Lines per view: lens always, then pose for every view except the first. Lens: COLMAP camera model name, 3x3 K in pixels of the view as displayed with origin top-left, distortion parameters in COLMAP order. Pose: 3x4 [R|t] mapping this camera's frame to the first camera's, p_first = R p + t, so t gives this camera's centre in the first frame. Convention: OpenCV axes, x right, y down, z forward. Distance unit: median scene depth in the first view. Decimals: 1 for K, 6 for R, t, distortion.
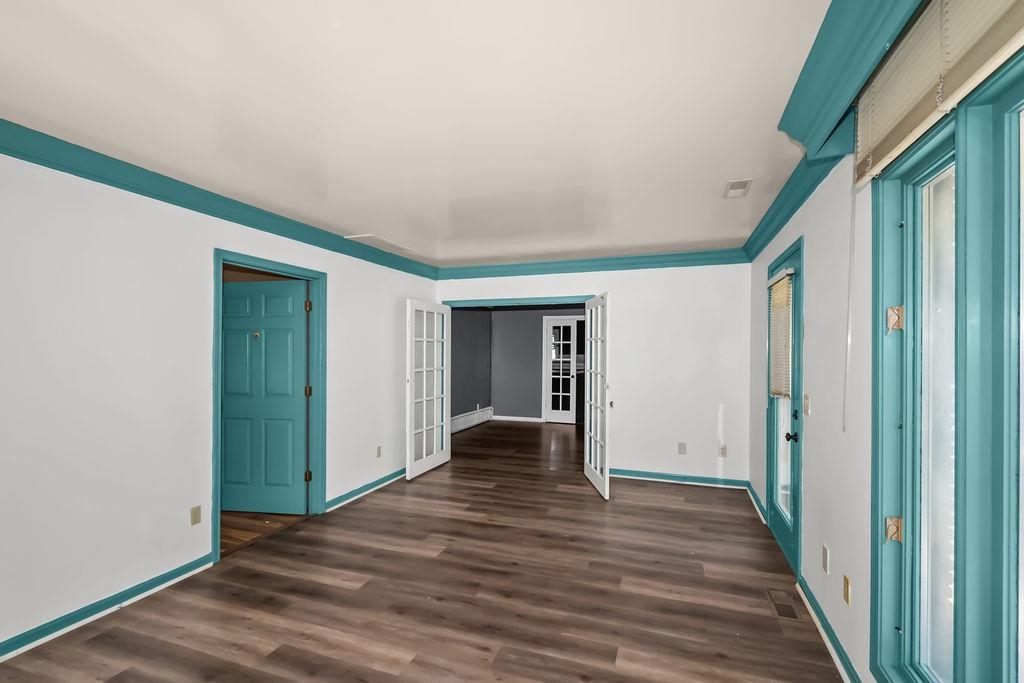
lens RADIAL K [[463.8, 0, 512.0], [0, 463.8, 341.5], [0, 0, 1]] dist [0.000681, 0.000060]
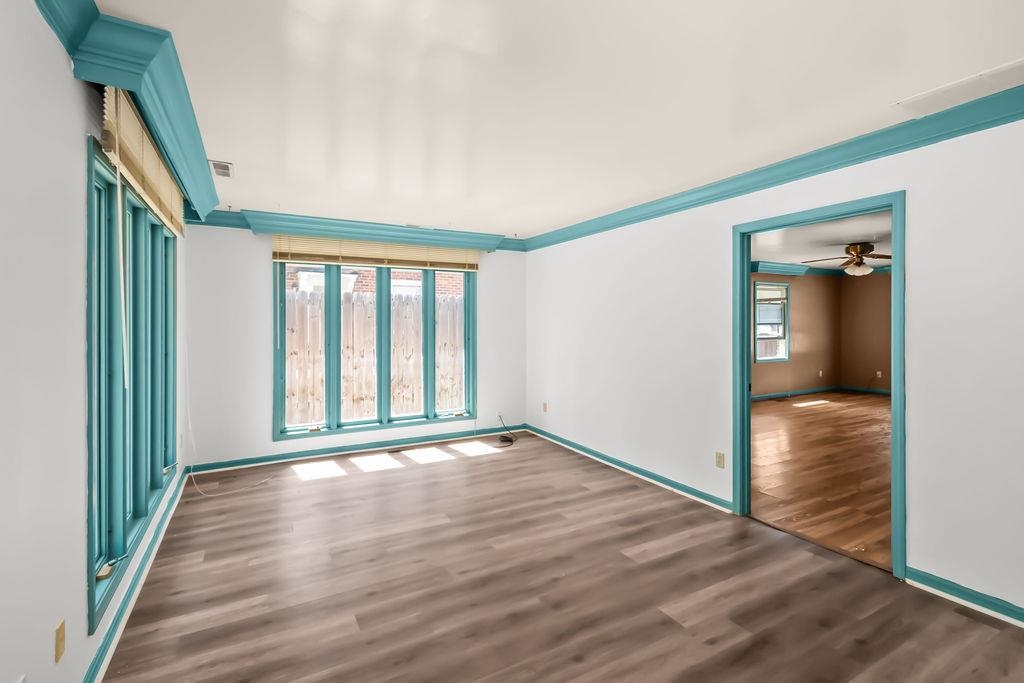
lens RADIAL K [[465.4, 0, 511.1], [0, 465.4, 326.0], [0, 0, 1]] dist [0.000240, 0.000077]
pose [[-0.665997, 0.001023, -0.745954, 0.613972], [0.016405, 0.999777, -0.013276, 0.047270], [0.745774, -0.021079, -0.665866, 1.572371]]
